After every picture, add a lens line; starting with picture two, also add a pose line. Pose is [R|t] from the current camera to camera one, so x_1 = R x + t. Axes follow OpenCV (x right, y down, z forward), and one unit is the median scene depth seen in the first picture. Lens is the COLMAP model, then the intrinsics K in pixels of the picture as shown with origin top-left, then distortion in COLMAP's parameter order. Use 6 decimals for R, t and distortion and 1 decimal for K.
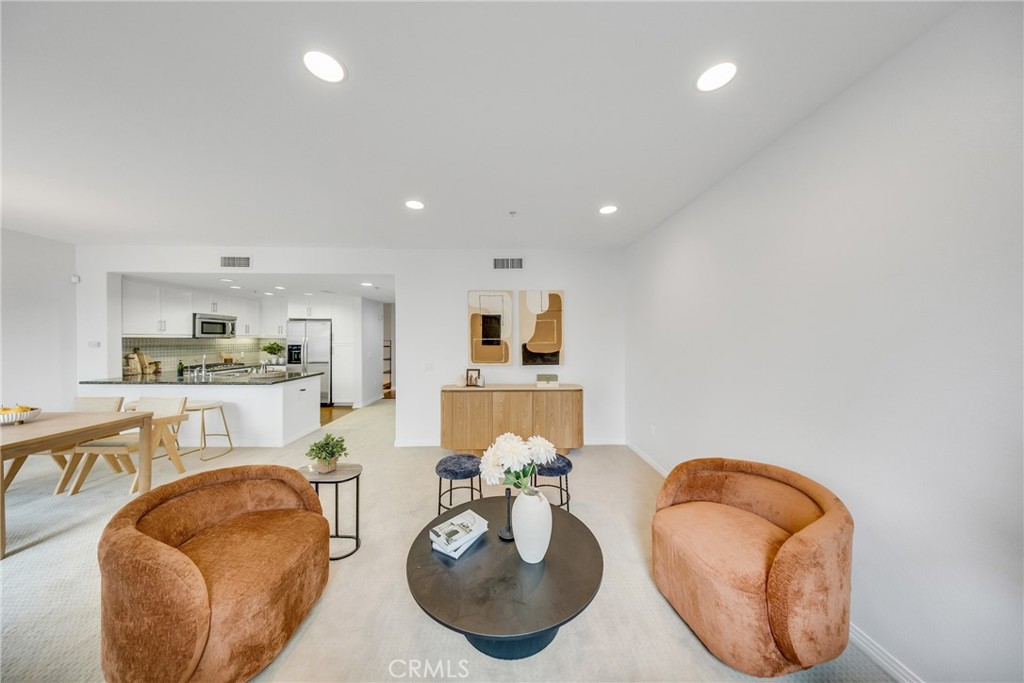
lens RADIAL K [[307.9, 0, 512.4], [0, 307.9, 338.7], [0, 0, 1]] dist [-0.001914, -0.000159]
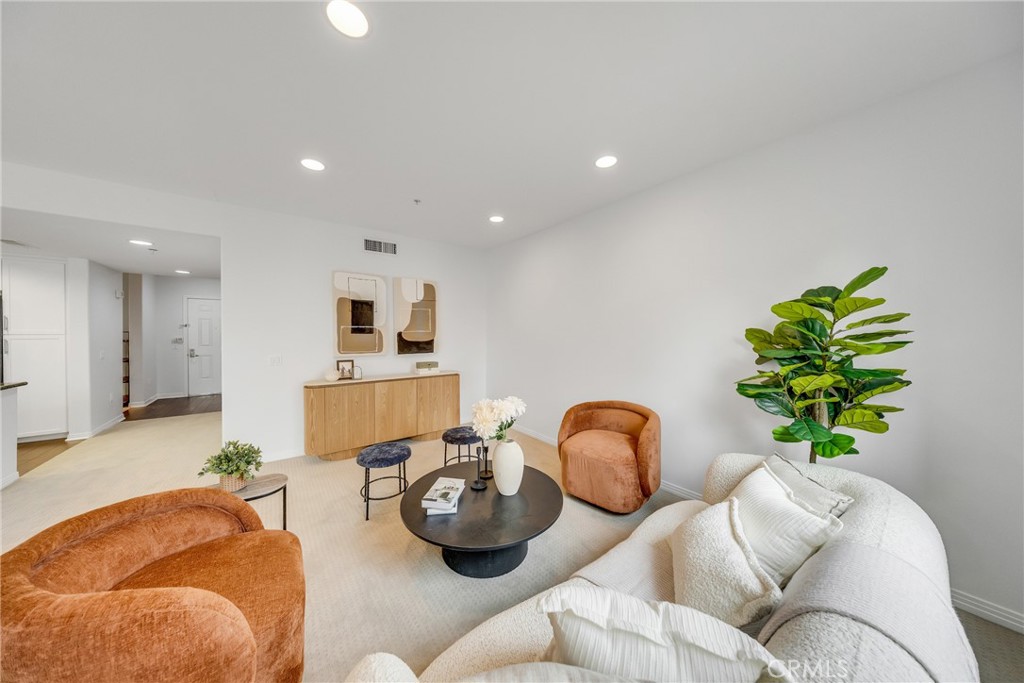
lens RADIAL K [[313.6, 0, 513.3], [0, 313.6, 337.1], [0, 0, 1]] dist [0.005901, -0.000049]
pose [[0.808055, -0.005599, 0.589080, -0.256777], [0.001519, 0.999971, 0.007420, 0.025369], [-0.589105, -0.005101, 0.808041, -0.016030]]
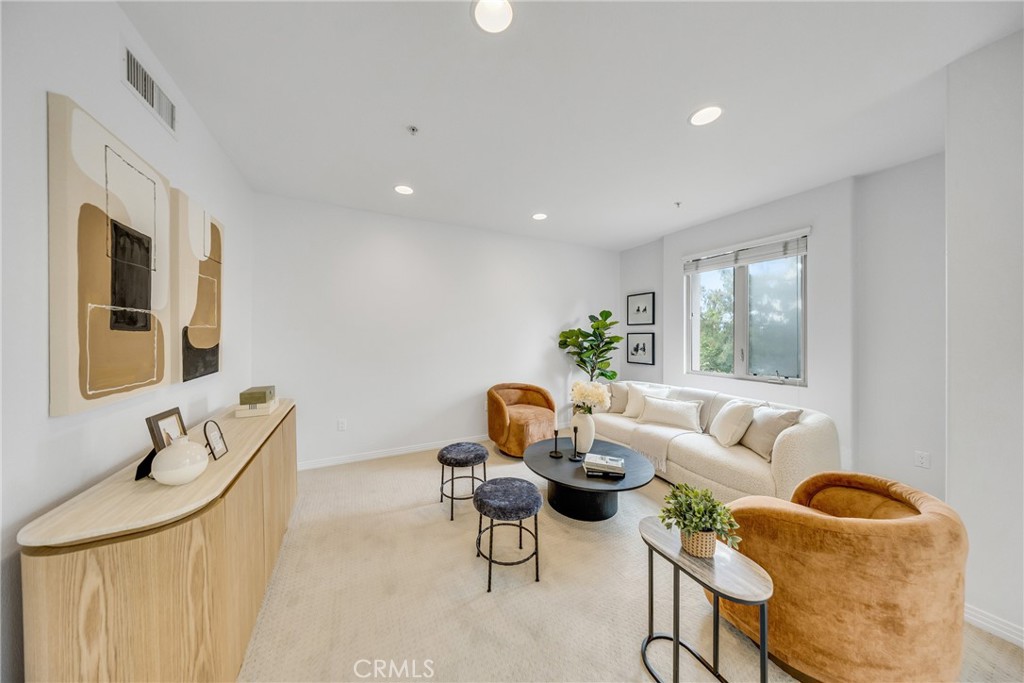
lens RADIAL K [[311.1, 0, 506.5], [0, 311.1, 334.6], [0, 0, 1]] dist [-0.000281, -0.000044]
pose [[-0.417769, -0.001220, 0.908552, -0.500707], [0.001195, 0.999997, 0.001892, 0.025236], [-0.908552, 0.001876, -0.417767, 0.793719]]
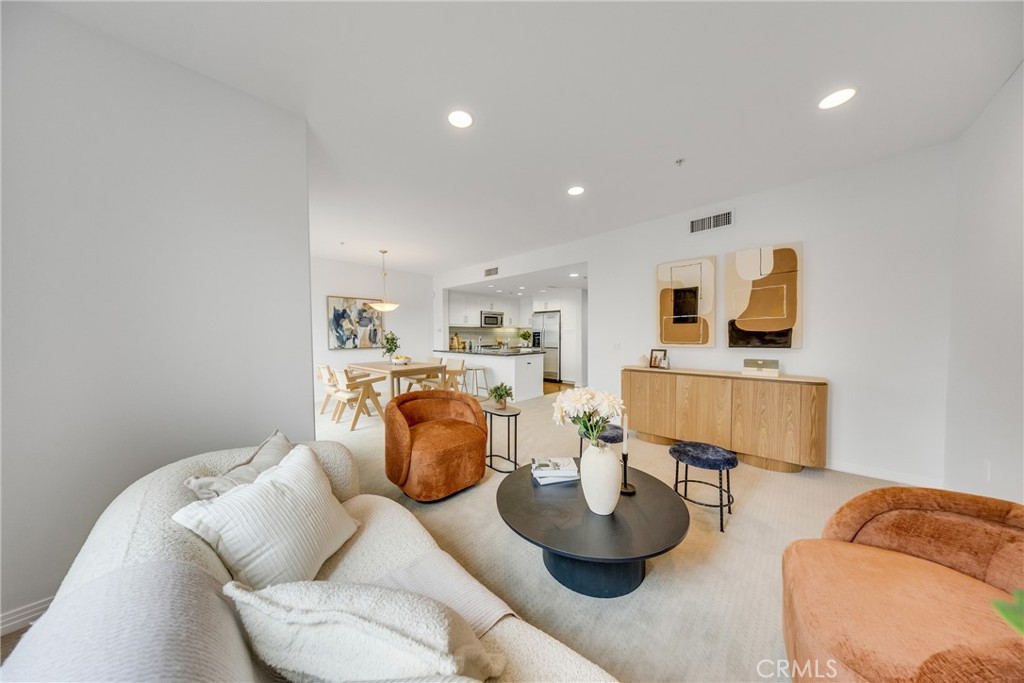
lens RADIAL K [[306.8, 0, 509.5], [0, 306.8, 346.8], [0, 0, 1]] dist [-0.000018, -0.000035]
pose [[0.697500, 0.021712, -0.716256, 0.207180], [0.006615, 0.999303, 0.036733, 0.052265], [0.716554, -0.030360, 0.696871, 0.040778]]
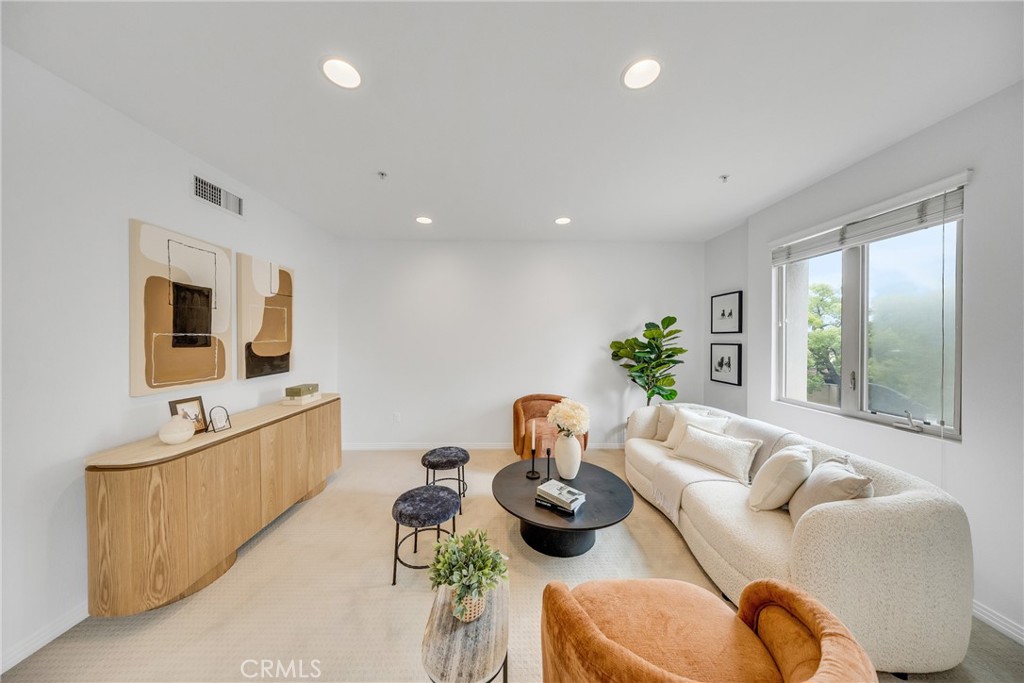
lens RADIAL K [[307.9, 0, 512.4], [0, 307.9, 338.7], [0, 0, 1]] dist [-0.001914, -0.000159]
pose [[0.008842, -0.002077, 0.999959, -0.561186], [-0.000567, 0.999998, 0.002082, 0.006507], [-0.999961, -0.000585, 0.008840, 0.479507]]
